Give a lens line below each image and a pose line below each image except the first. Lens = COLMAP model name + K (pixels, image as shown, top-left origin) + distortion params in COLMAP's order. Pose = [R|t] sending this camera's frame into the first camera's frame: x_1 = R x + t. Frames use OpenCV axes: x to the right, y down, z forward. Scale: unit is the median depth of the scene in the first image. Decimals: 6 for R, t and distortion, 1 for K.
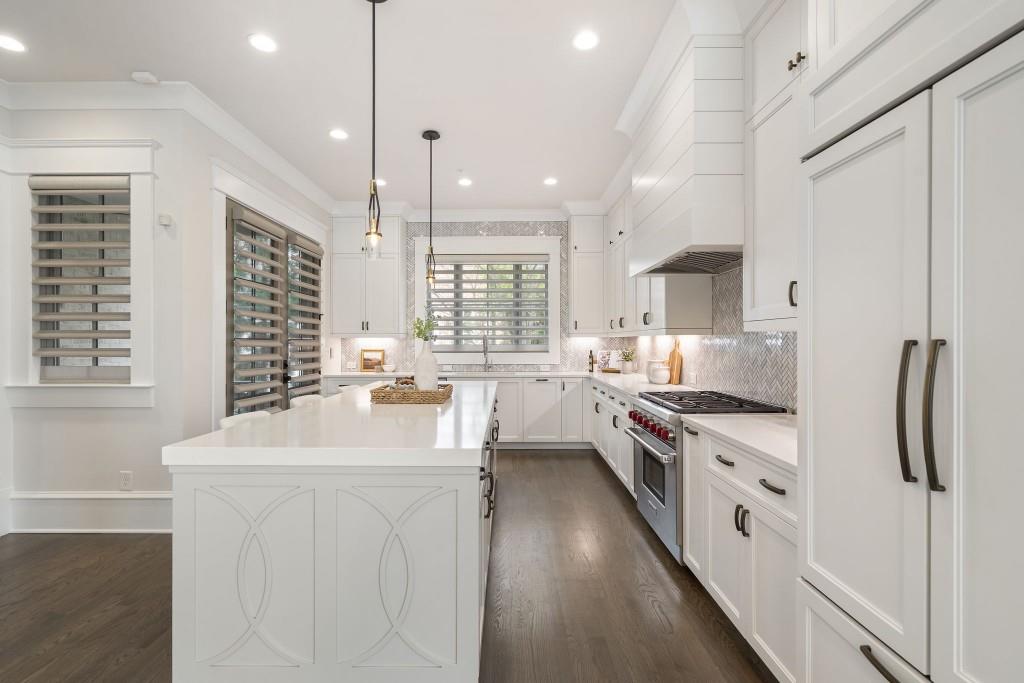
lens RADIAL K [[558.8, 0, 513.0], [0, 558.8, 348.7], [0, 0, 1]] dist [0.001040, 0.000871]
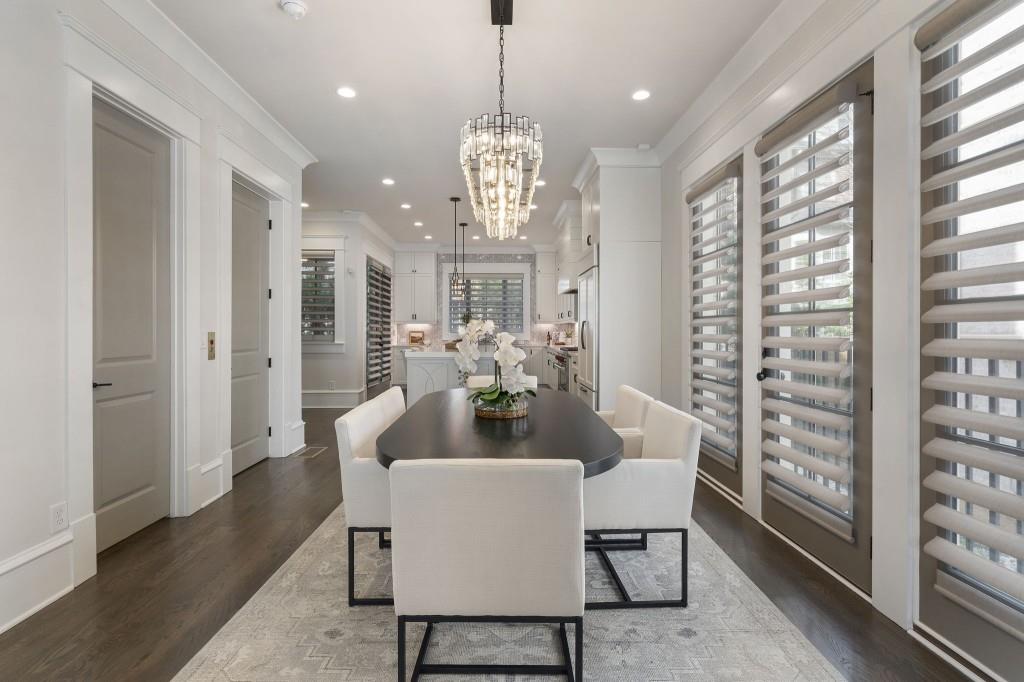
lens RADIAL K [[463.9, 0, 516.5], [0, 463.9, 330.6], [0, 0, 1]] dist [-0.003141, 0.000808]
pose [[0.999395, 0.002347, 0.034697, -0.005146], [-0.001961, 0.999936, -0.011152, 0.015636], [-0.034721, 0.011077, 0.999336, -0.390978]]
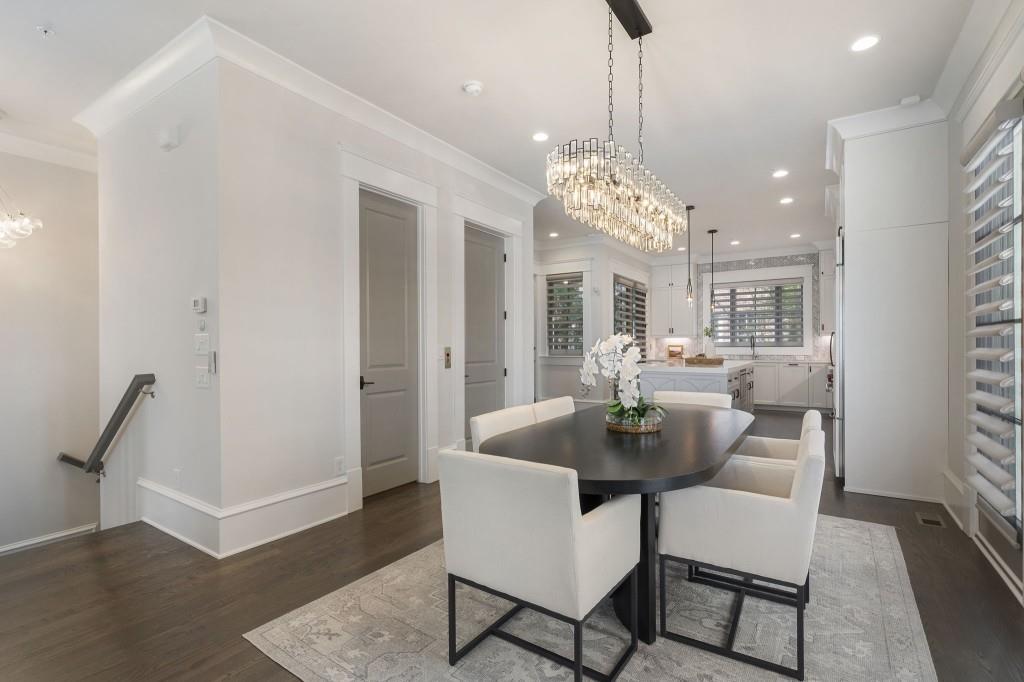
lens RADIAL K [[460.2, 0, 516.6], [0, 460.2, 345.6], [0, 0, 1]] dist [-0.001948, 0.000391]
pose [[0.849780, -0.003061, -0.527128, 0.062434], [-0.001803, 0.999960, -0.008714, 0.015486], [0.527134, 0.008355, 0.849741, -0.385745]]
